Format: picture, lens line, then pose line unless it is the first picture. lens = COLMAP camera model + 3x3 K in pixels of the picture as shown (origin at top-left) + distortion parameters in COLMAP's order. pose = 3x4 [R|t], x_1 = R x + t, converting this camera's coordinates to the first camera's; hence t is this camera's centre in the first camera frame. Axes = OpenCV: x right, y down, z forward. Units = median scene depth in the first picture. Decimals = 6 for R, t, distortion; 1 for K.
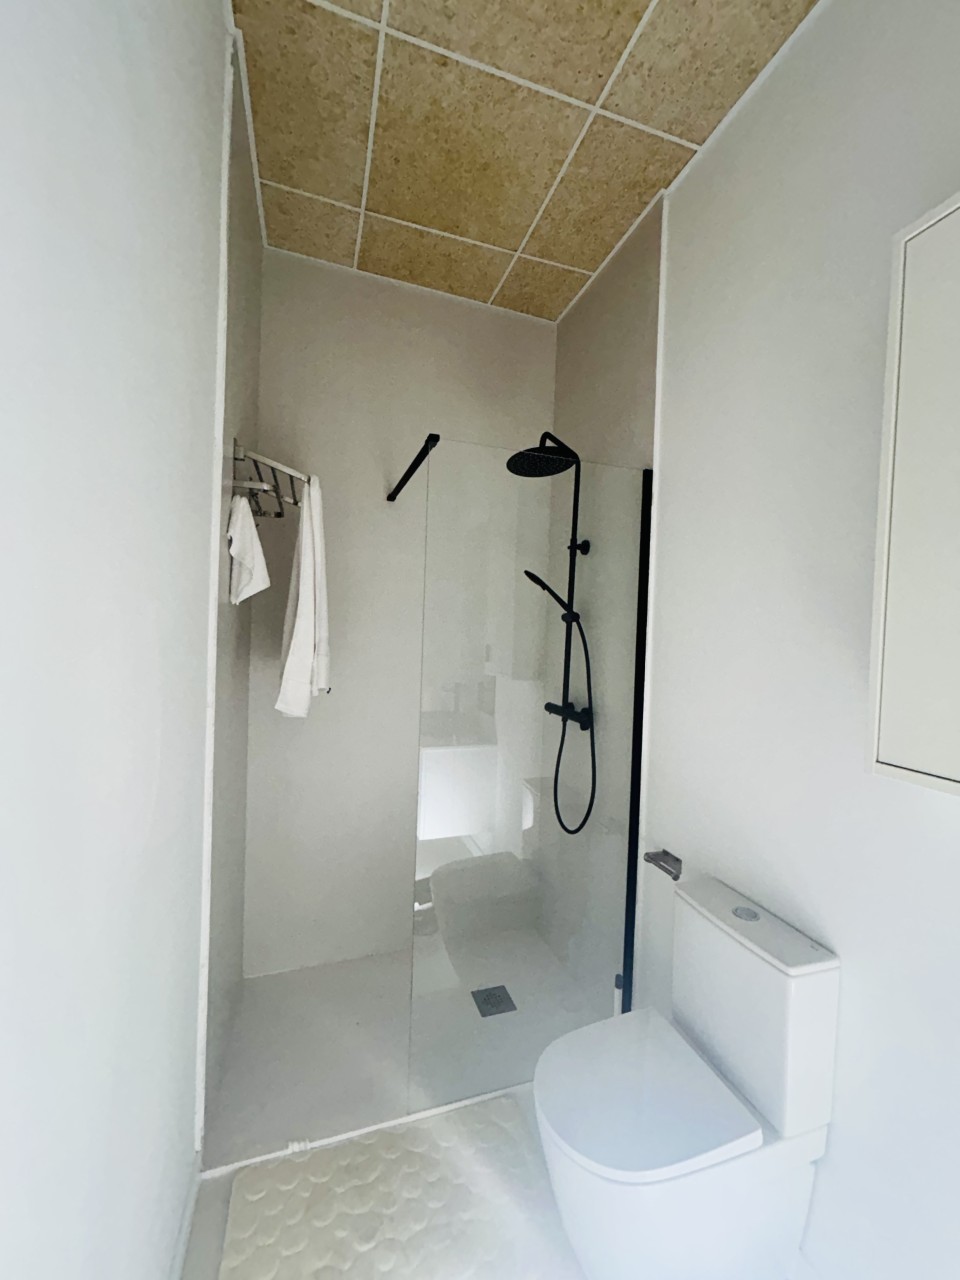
lens RADIAL K [[516.8, 0, 481.5], [0, 516.8, 638.6], [0, 0, 1]] dist [-0.001781, 0.000132]
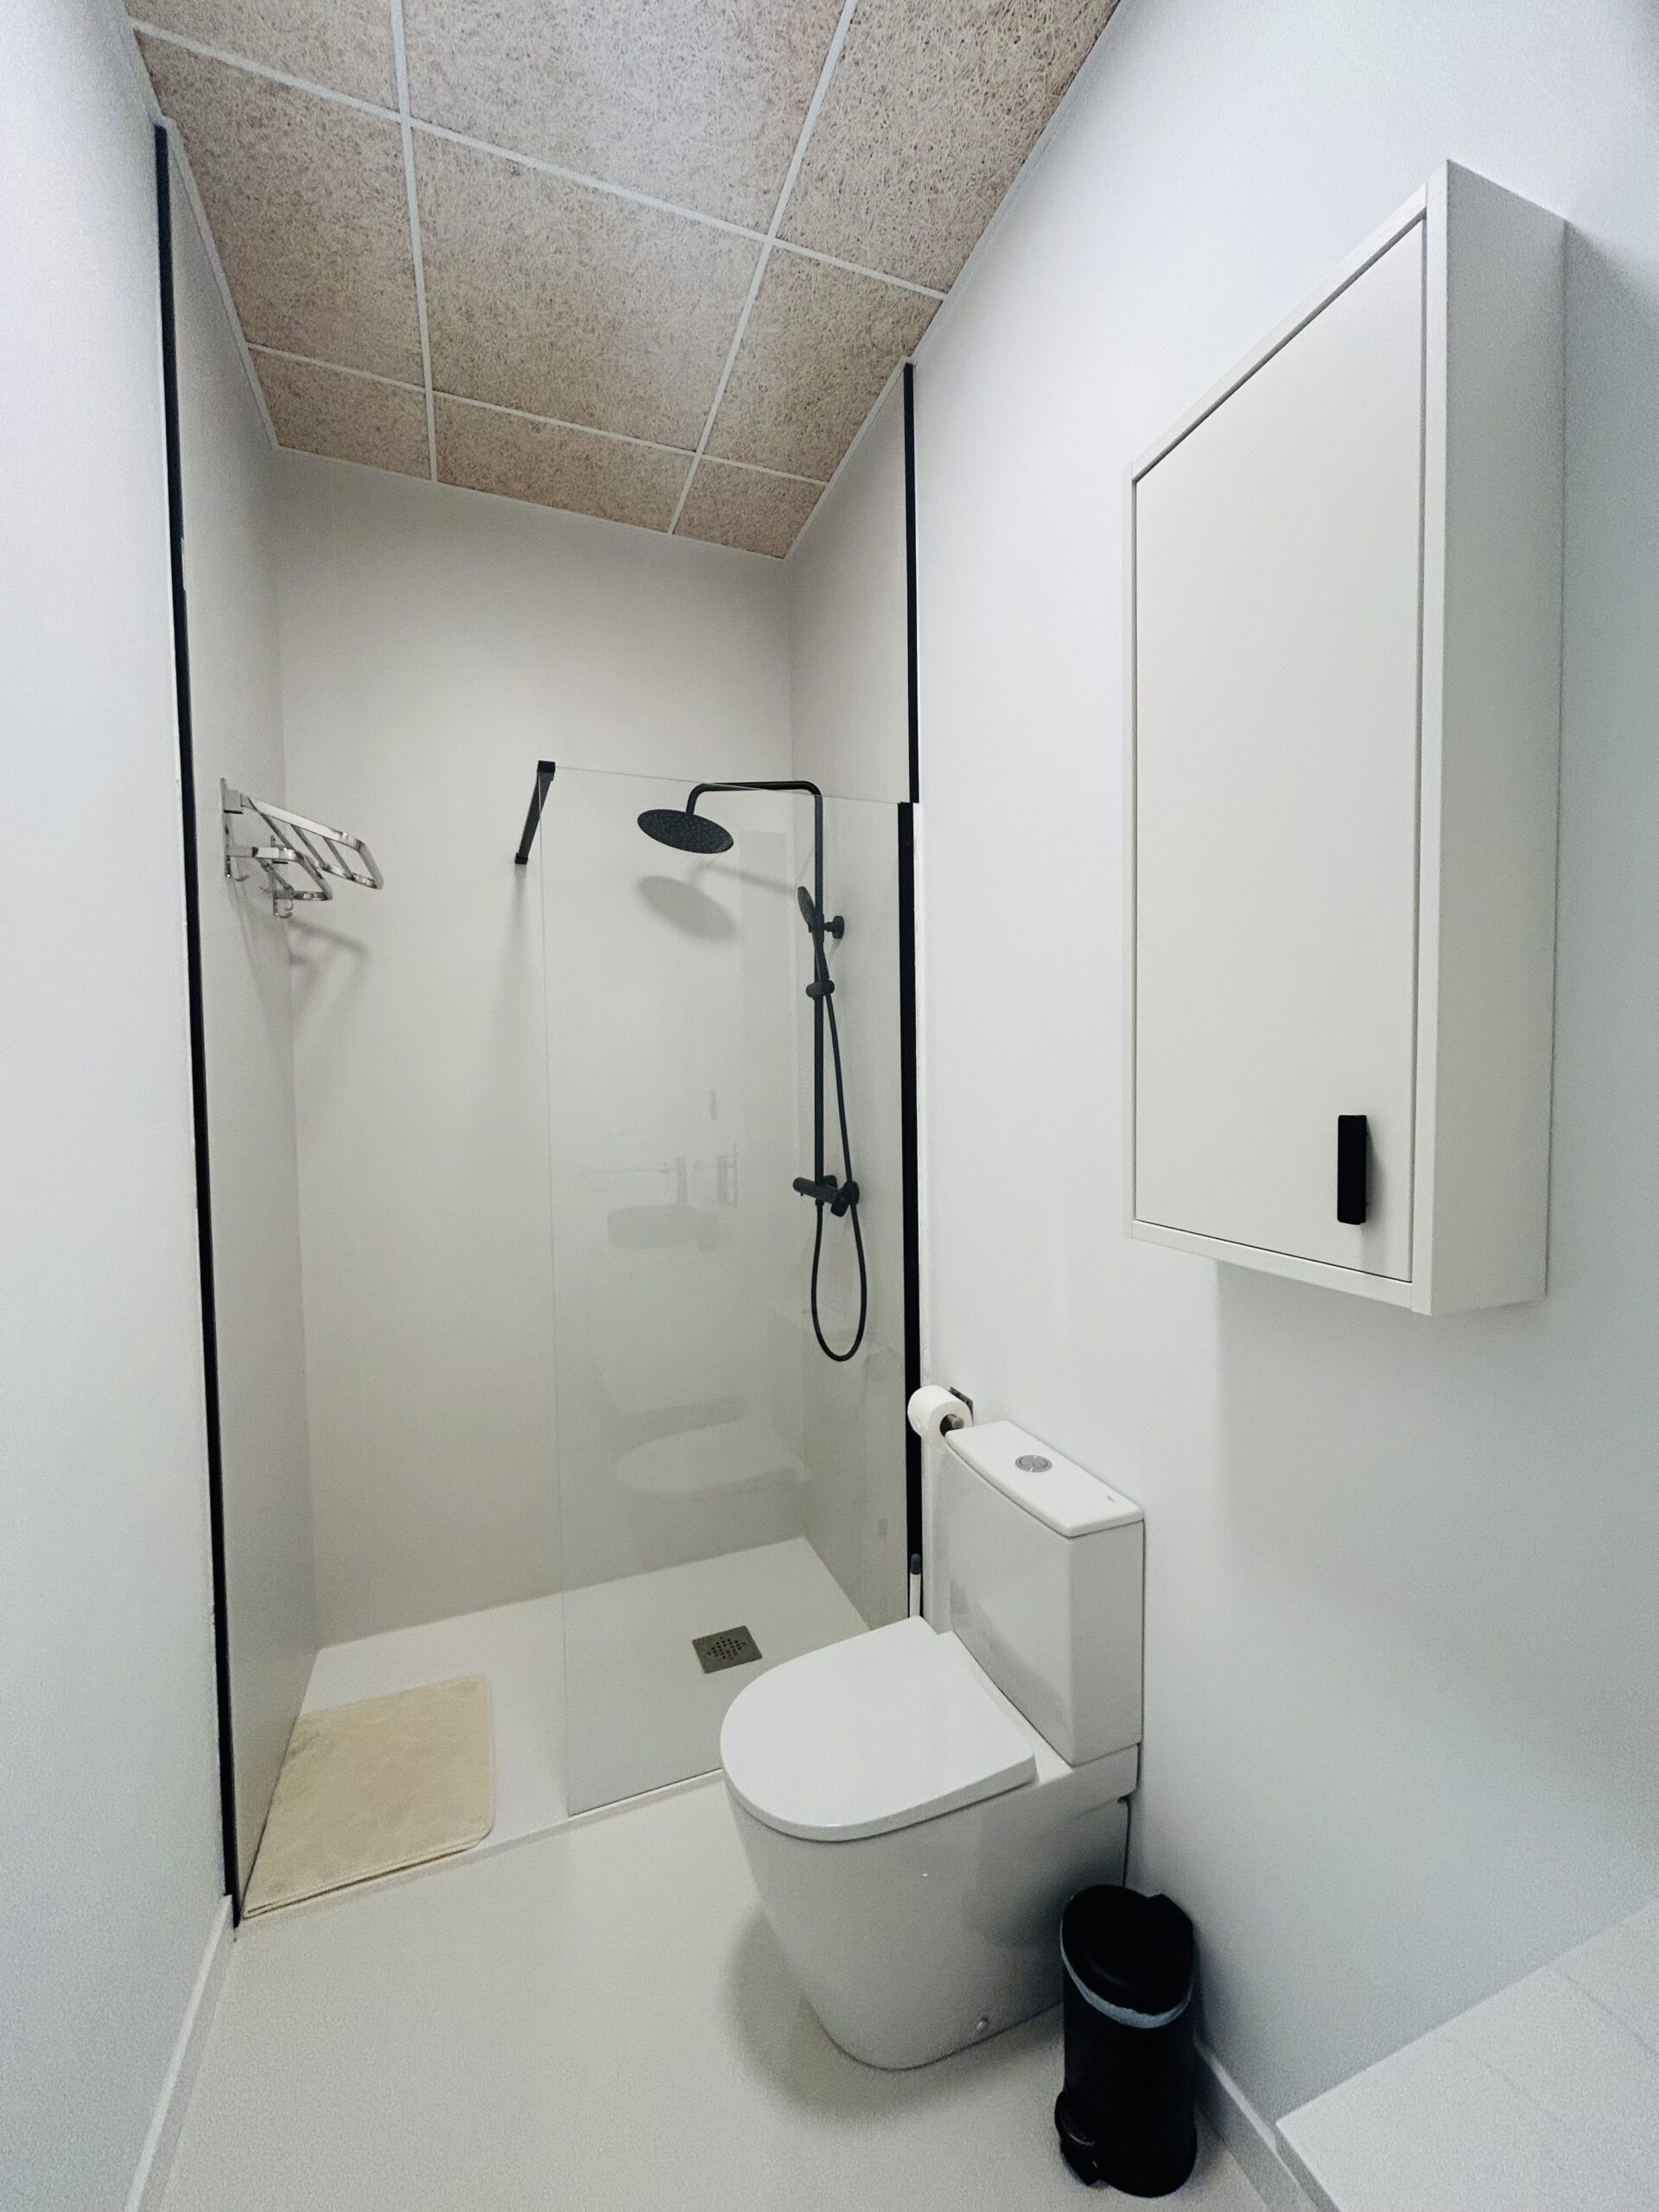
lens RADIAL K [[893.0, 0, 832.1], [0, 893.0, 1106.1], [0, 0, 1]] dist [-0.001781, 0.000132]
pose [[0.996938, -0.053991, 0.056565, 0.168988], [0.052682, 0.998314, 0.024380, 0.018440], [-0.057786, -0.021326, 0.998101, -0.120602]]
